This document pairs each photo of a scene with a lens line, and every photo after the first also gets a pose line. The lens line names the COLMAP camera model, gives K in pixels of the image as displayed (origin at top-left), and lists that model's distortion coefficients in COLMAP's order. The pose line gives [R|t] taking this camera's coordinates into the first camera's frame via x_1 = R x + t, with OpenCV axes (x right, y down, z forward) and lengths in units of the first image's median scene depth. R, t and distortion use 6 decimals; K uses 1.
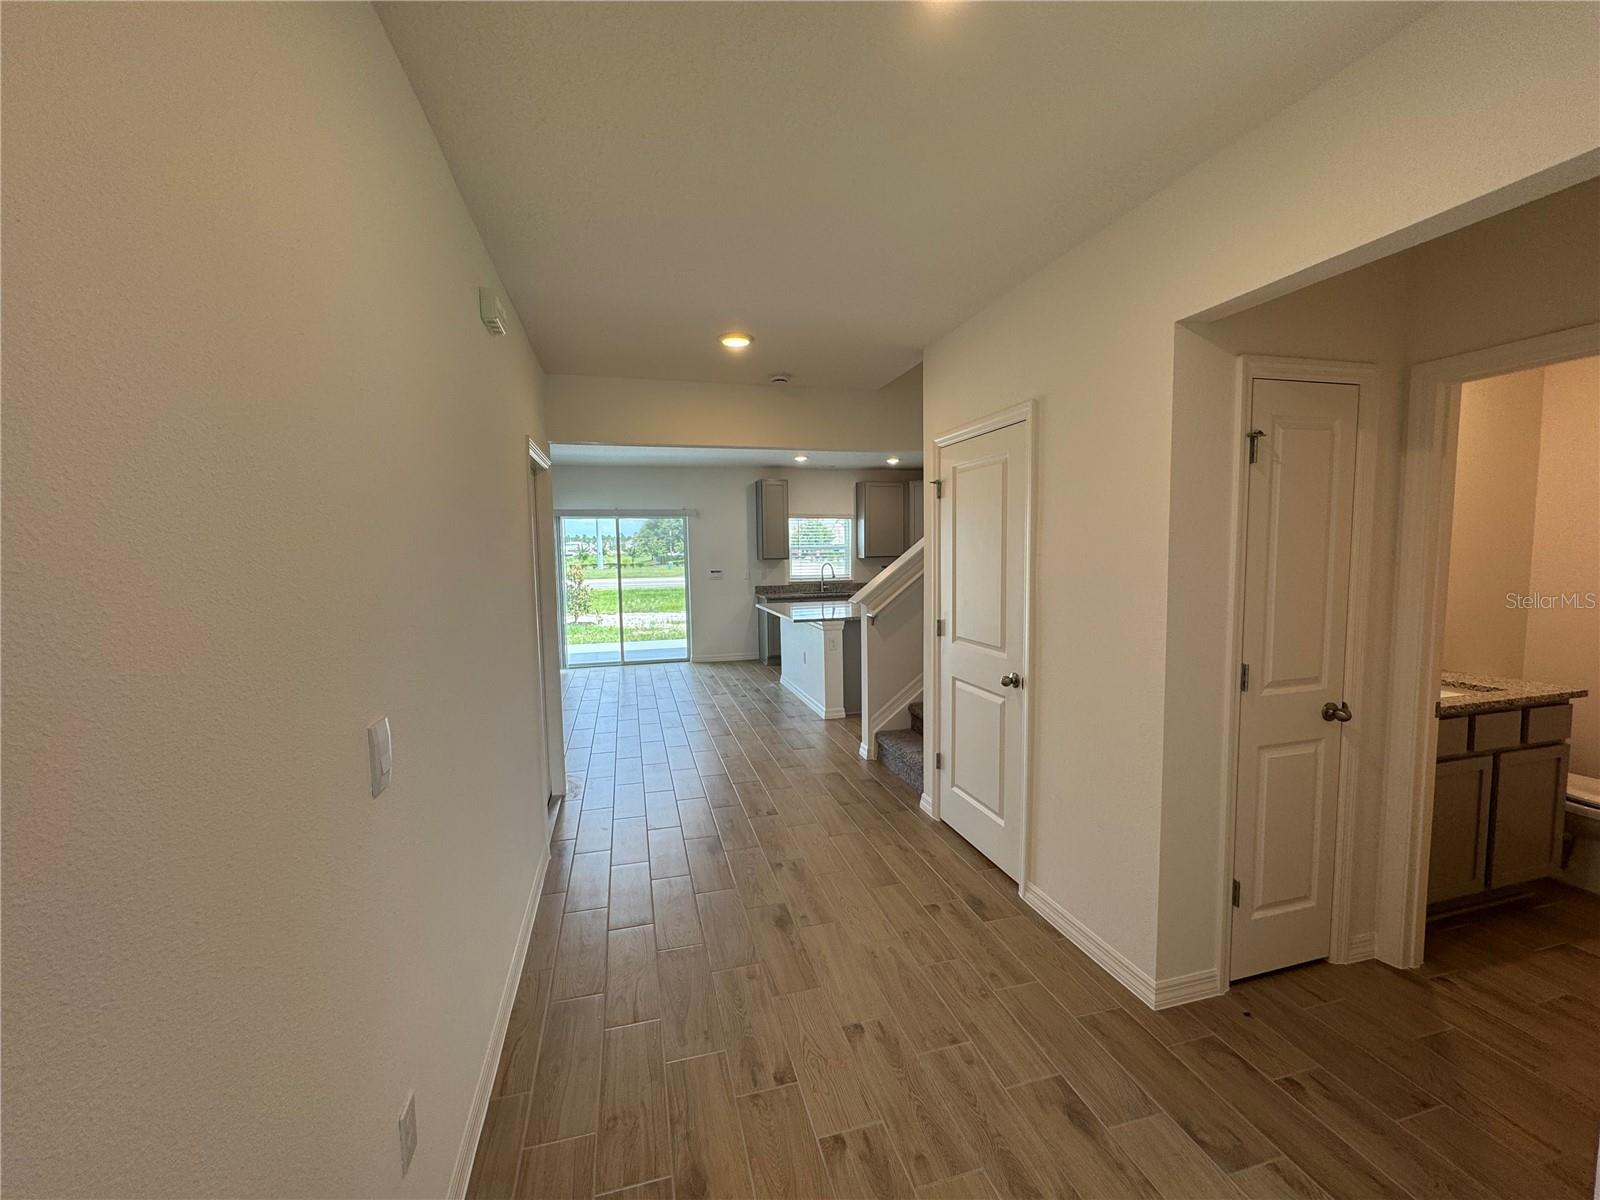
lens RADIAL K [[643.0, 0, 799.0], [0, 643.0, 604.2], [0, 0, 1]] dist [0.000318, 0.000416]
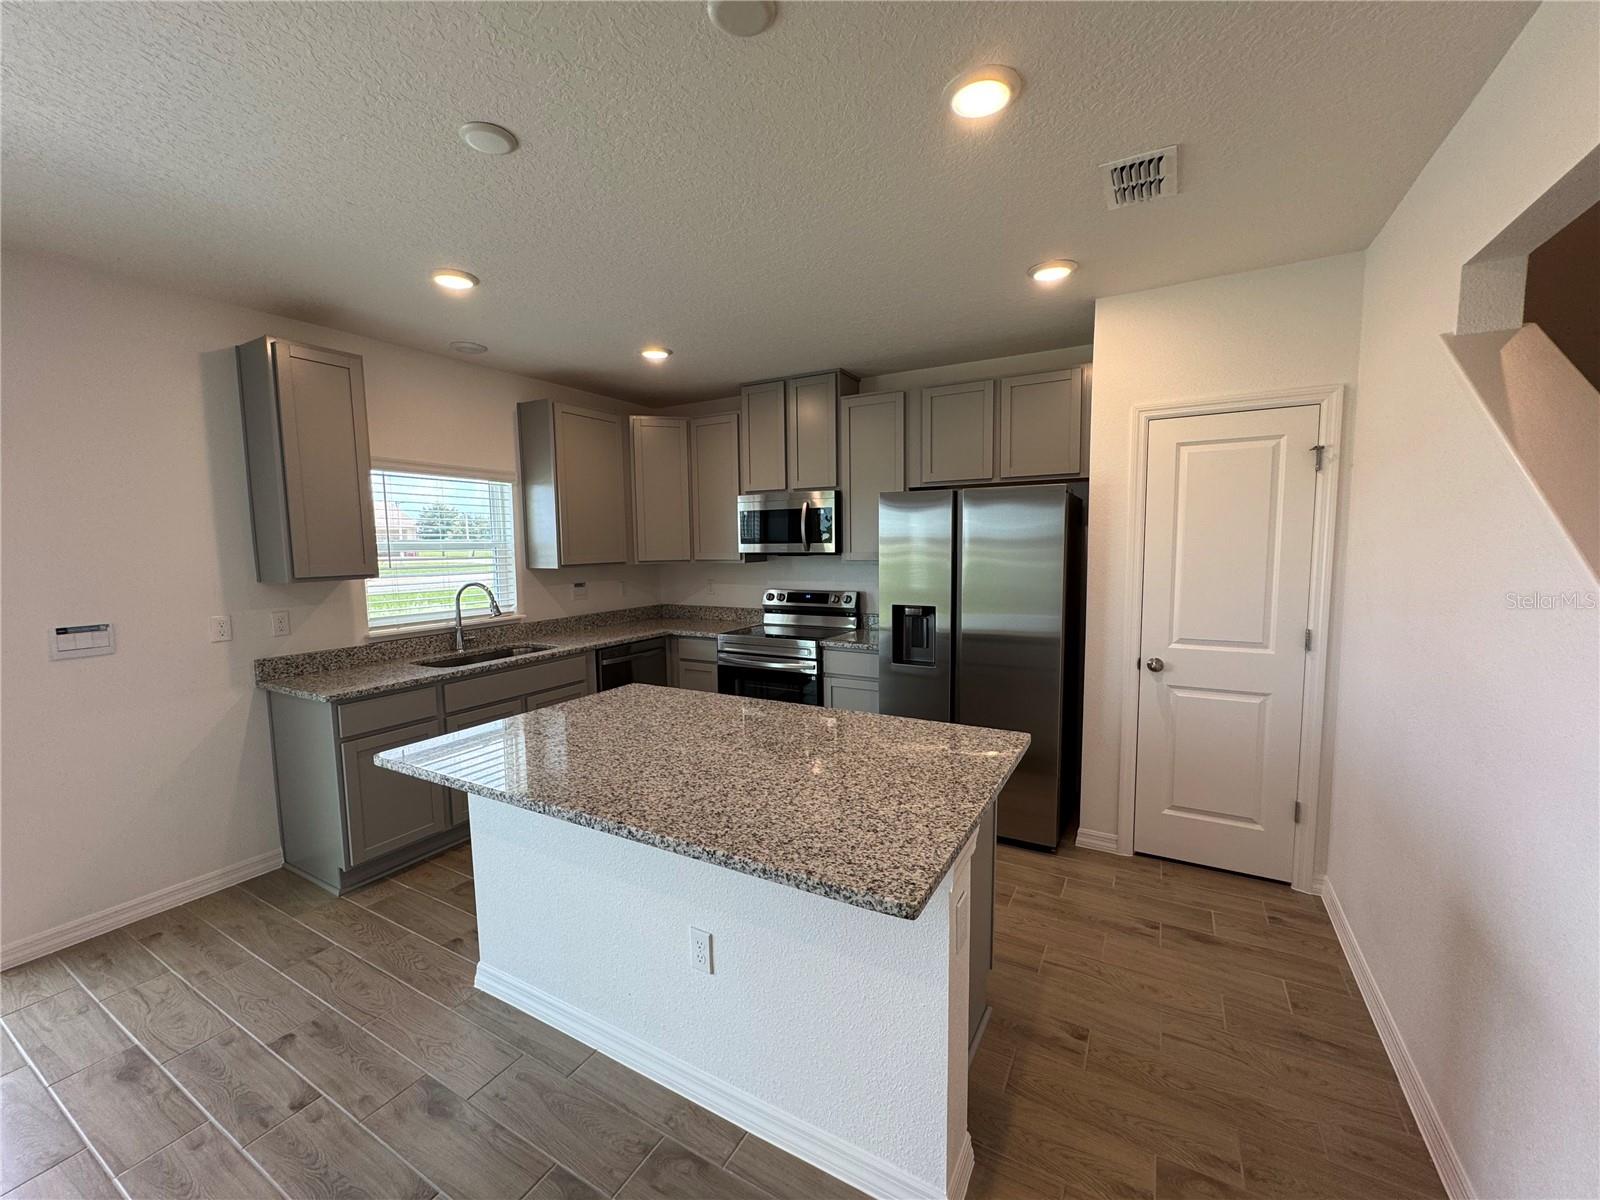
lens RADIAL K [[643.0, 0, 805.6], [0, 643.0, 594.8], [0, 0, 1]] dist [0.000318, 0.000416]
pose [[0.694299, -0.054850, 0.717594, -0.106832], [0.055938, 0.998188, 0.022175, -0.052981], [-0.717510, 0.024744, 0.696109, 0.554979]]
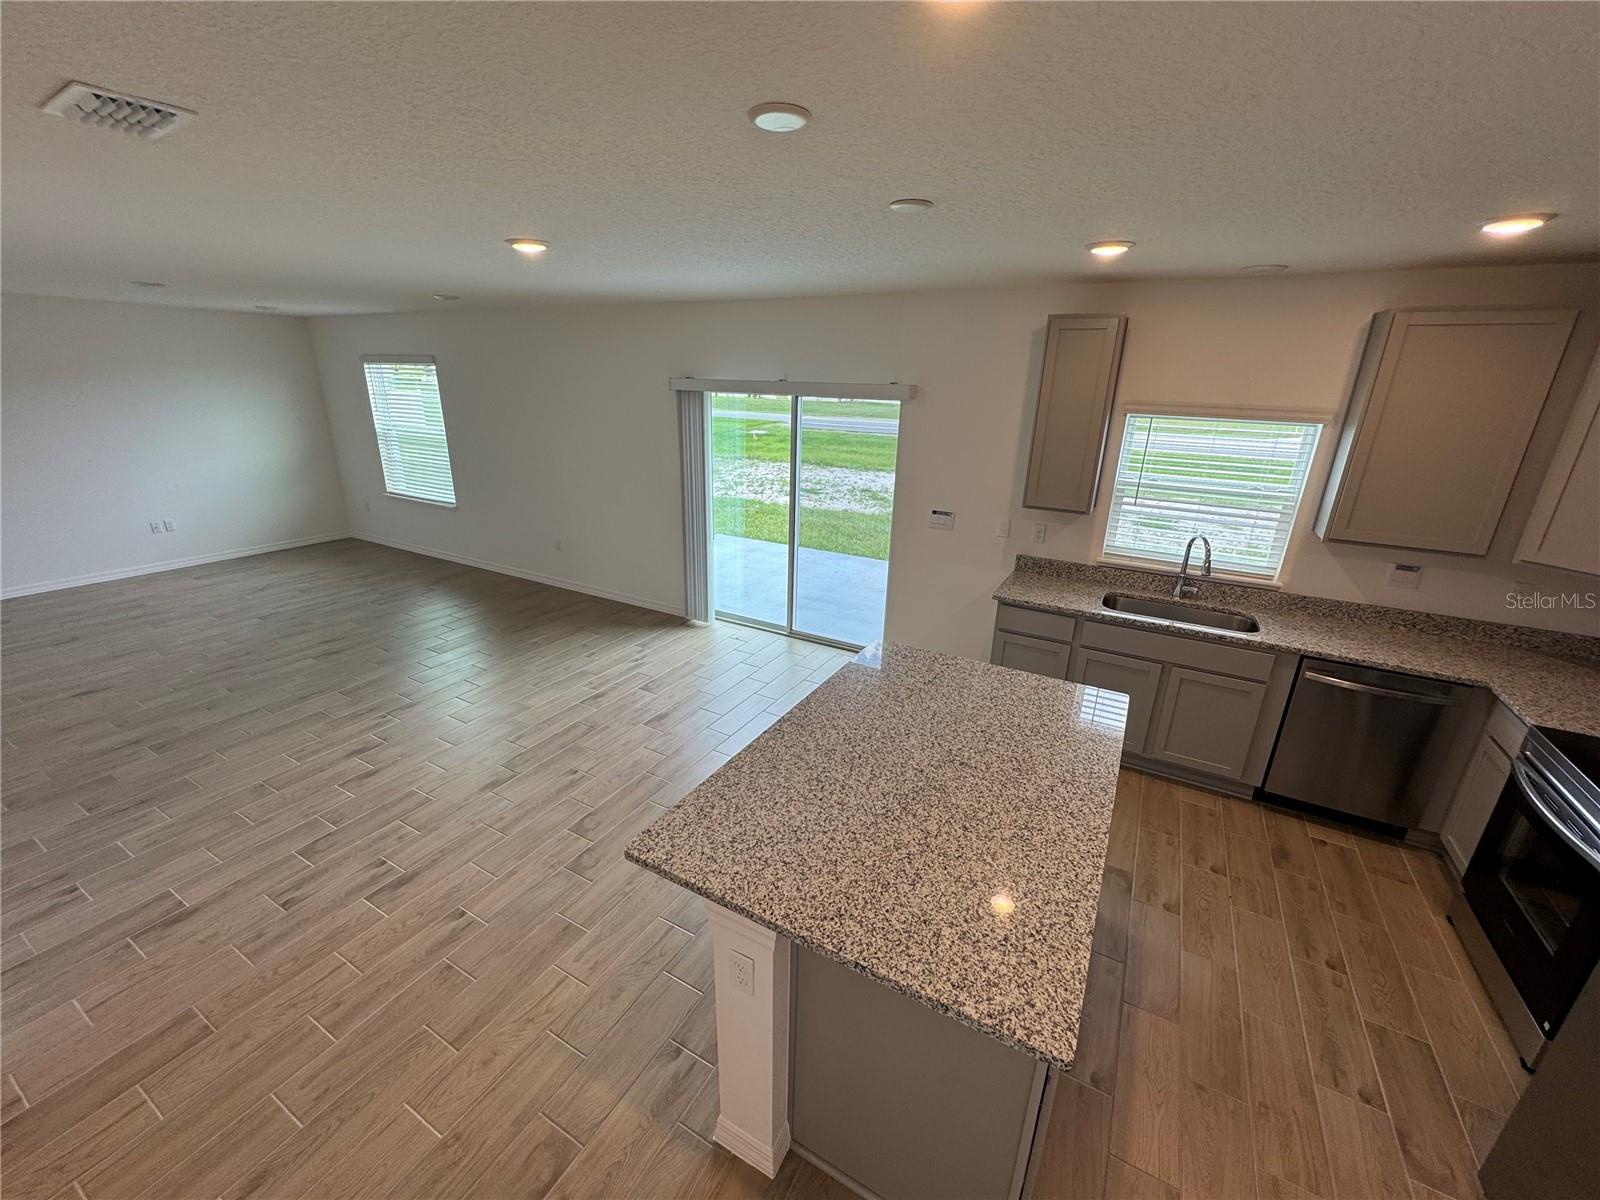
lens RADIAL K [[643.0, 0, 796.4], [0, 643.0, 601.3], [0, 0, 1]] dist [0.000318, 0.000416]
pose [[0.718480, 0.260564, -0.644898, 0.129757], [-0.087480, 0.953669, 0.287858, -0.117013], [0.690024, -0.150404, 0.707986, 0.539947]]
